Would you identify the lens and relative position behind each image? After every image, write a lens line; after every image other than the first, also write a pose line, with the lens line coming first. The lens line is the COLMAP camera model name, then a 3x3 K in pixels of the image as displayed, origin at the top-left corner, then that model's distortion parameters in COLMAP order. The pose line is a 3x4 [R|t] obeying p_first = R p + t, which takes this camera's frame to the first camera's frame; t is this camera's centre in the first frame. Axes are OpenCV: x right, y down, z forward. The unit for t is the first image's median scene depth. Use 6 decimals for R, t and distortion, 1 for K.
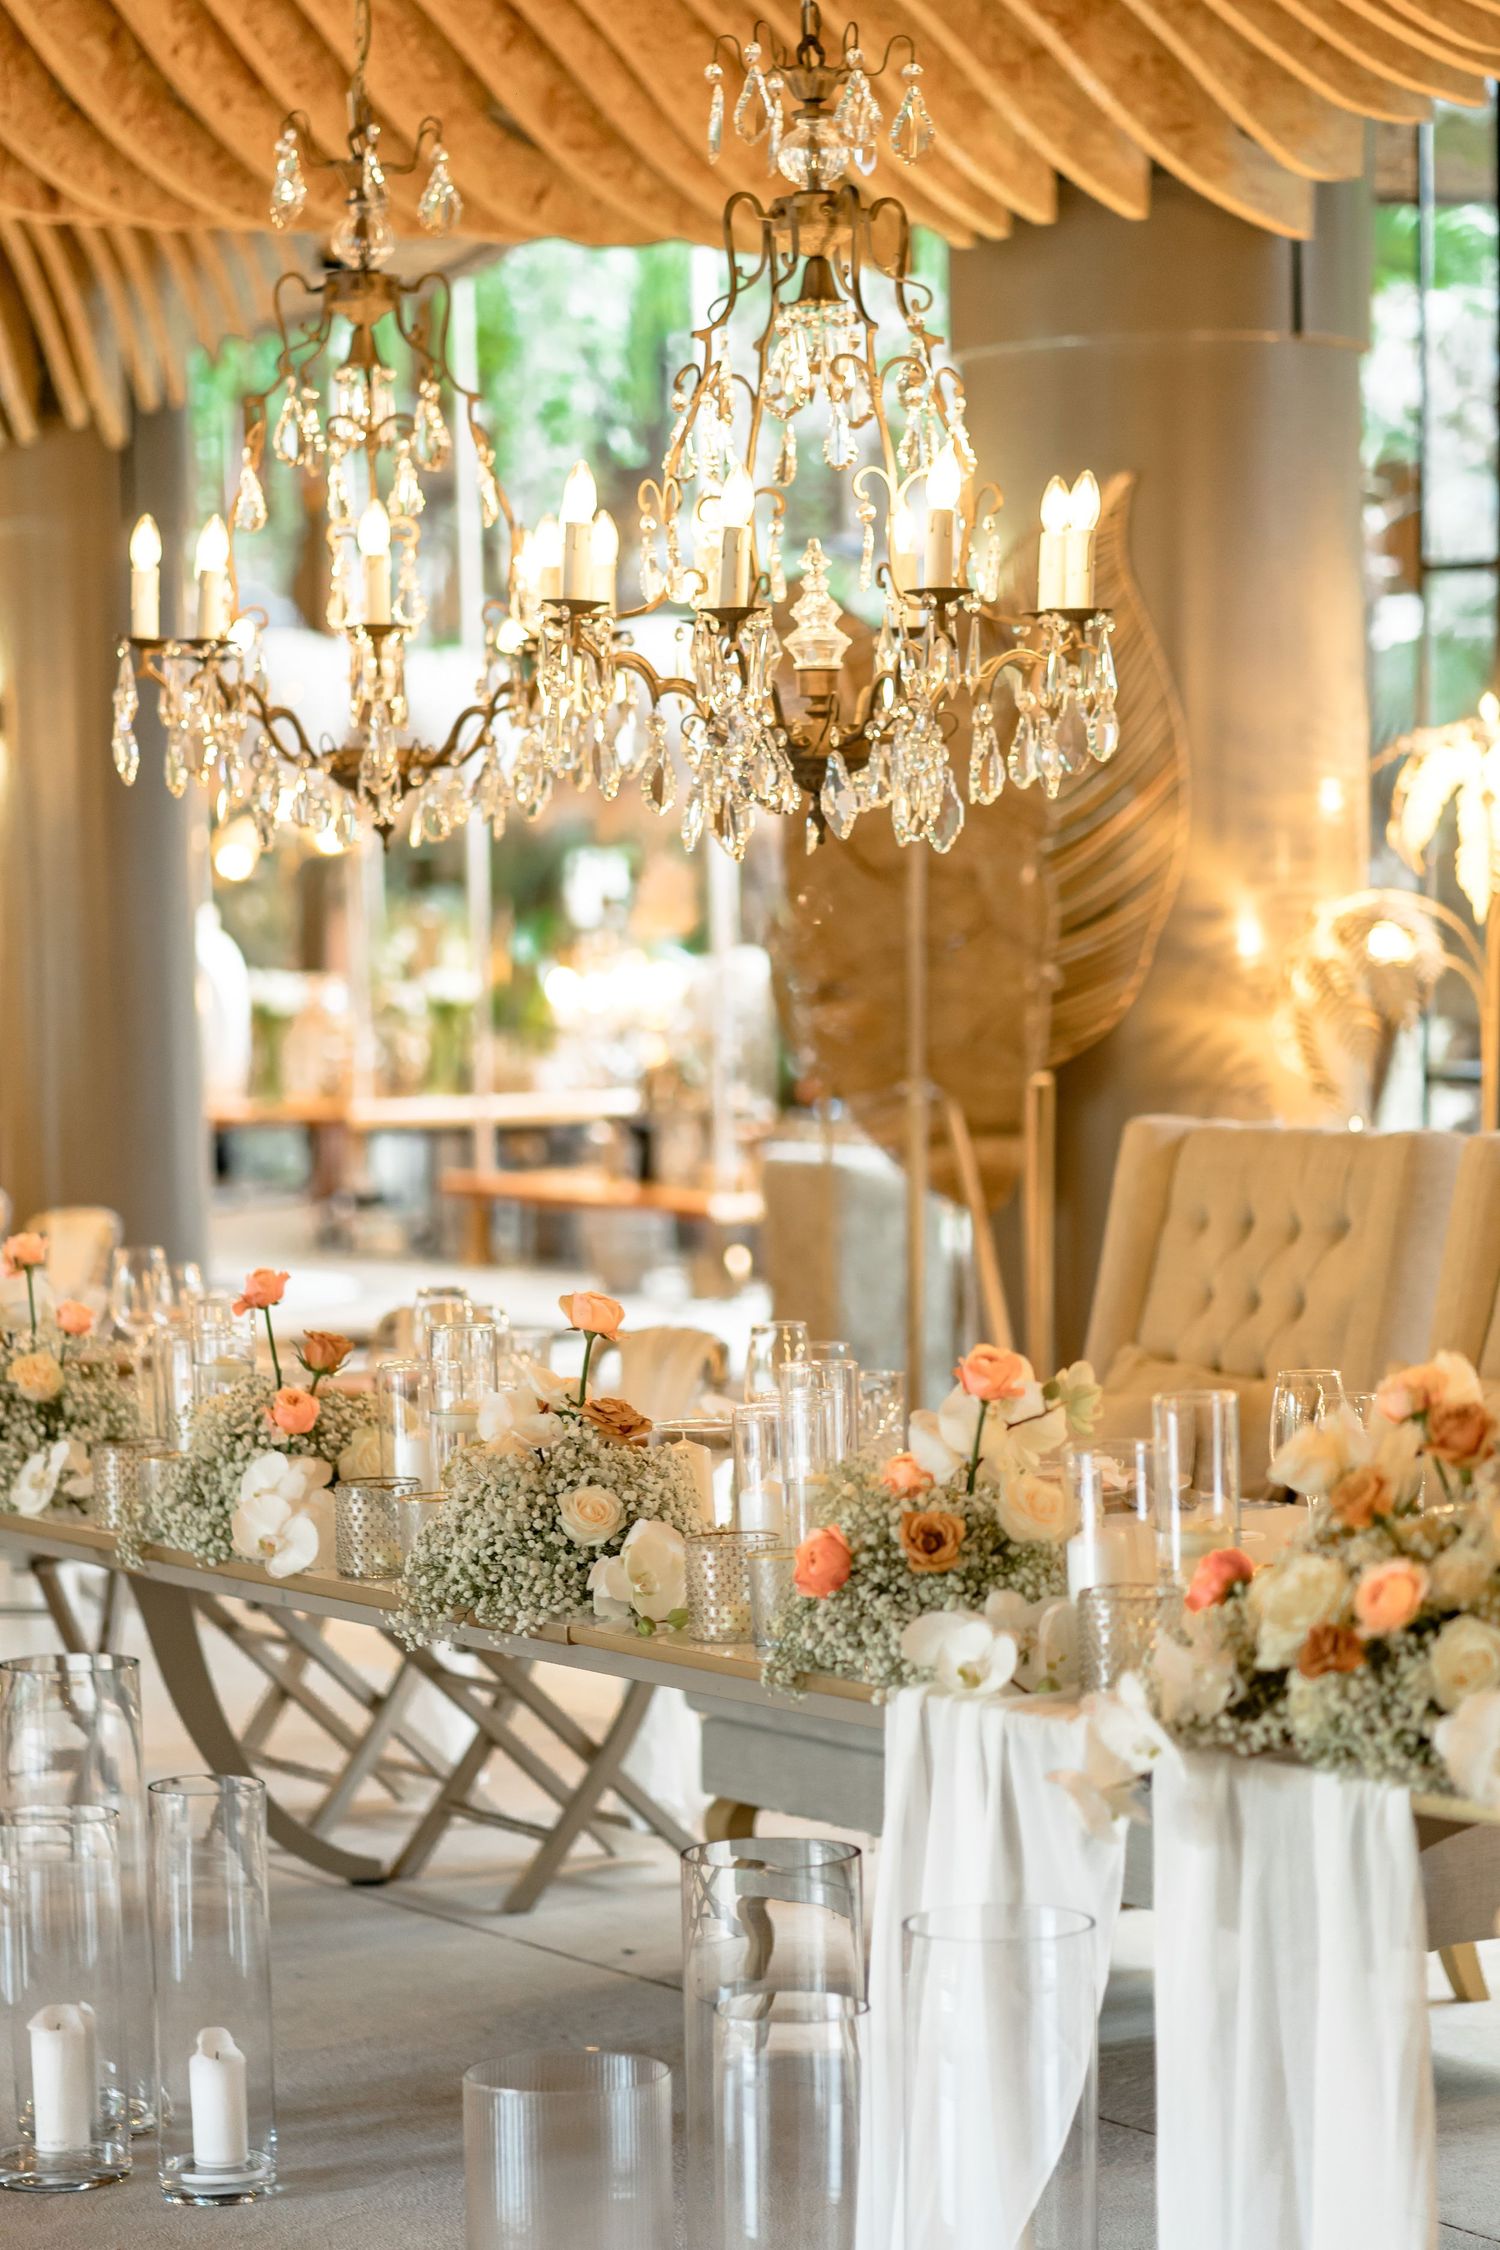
lens RADIAL K [[5584.6, 0, 744.9], [0, 5584.6, 1128.4], [0, 0, 1]] dist [0.059753, 0.000000]
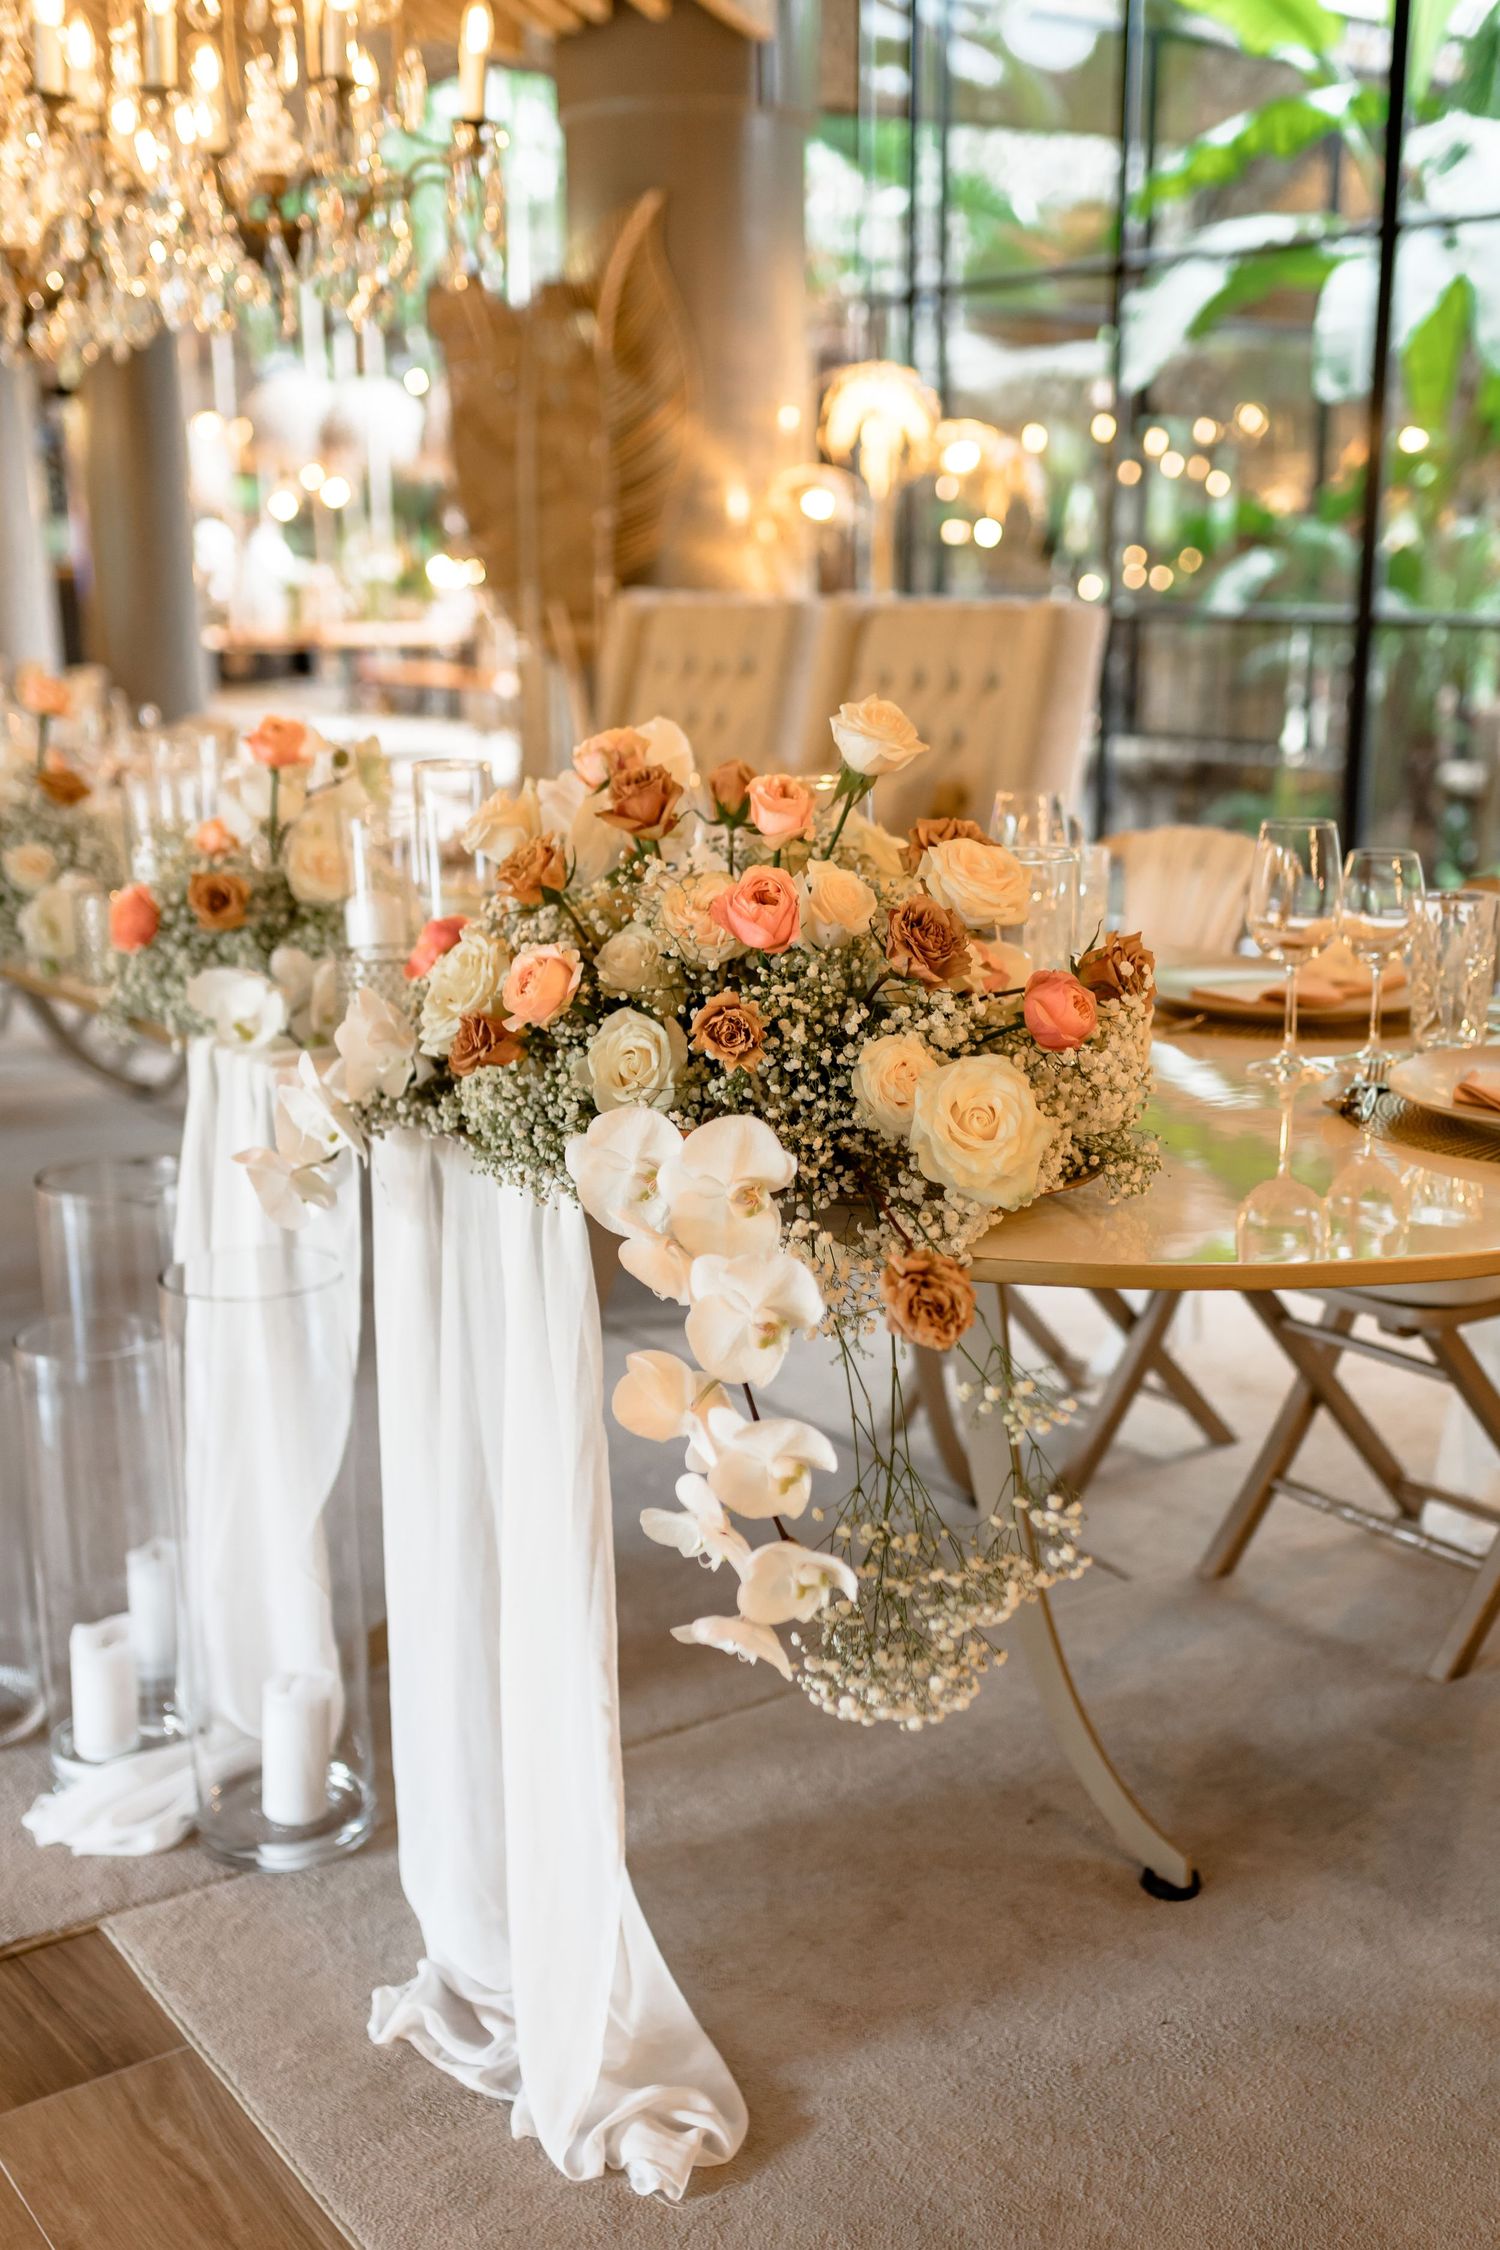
lens RADIAL K [[2248.5, 0, 760.3], [0, 2248.5, 1132.4], [0, 0, 1]] dist [0.002231, 0.000000]
pose [[0.998868, 0.000800, 0.047565, 0.116087], [-0.010074, 0.980739, 0.195061, 0.032349], [-0.046493, -0.195319, 0.979637, 0.565107]]
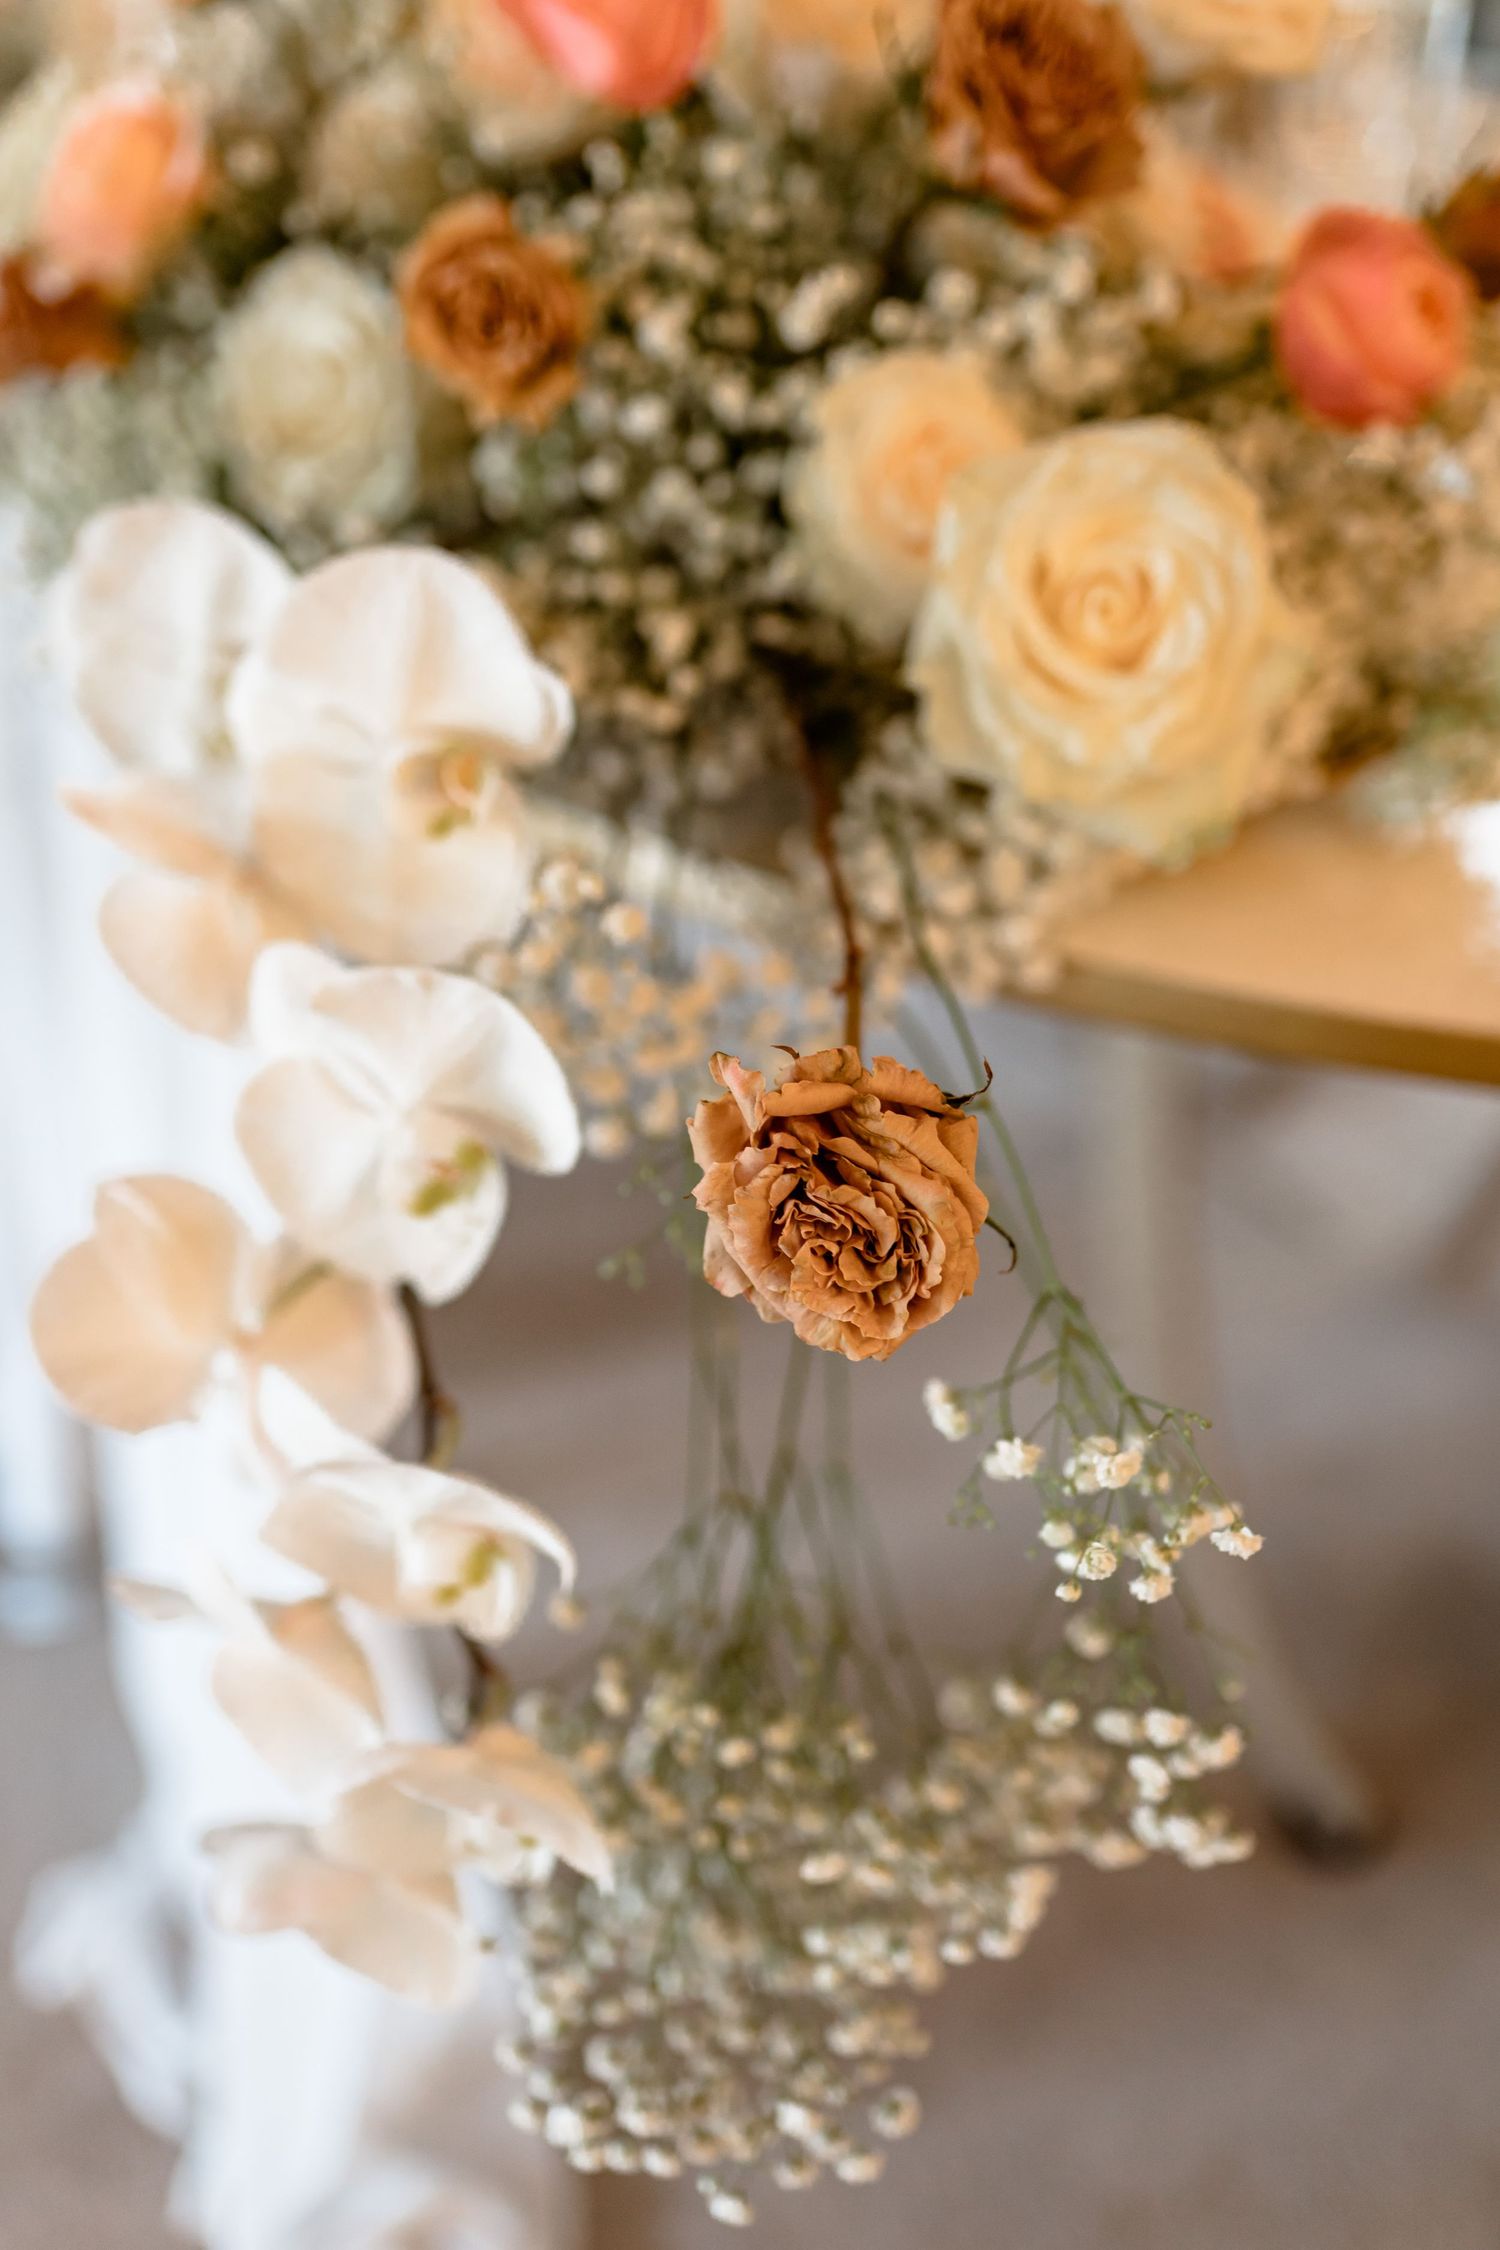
lens RADIAL K [[2248.5, 0, 757.7], [0, 2248.5, 1131.9], [0, 0, 1]] dist [0.002231, 0.000000]
pose [[0.995431, 0.087820, -0.037483, 0.148188], [-0.060880, 0.886147, 0.459387, 0.061538], [0.073559, -0.455006, 0.887445, 0.743955]]
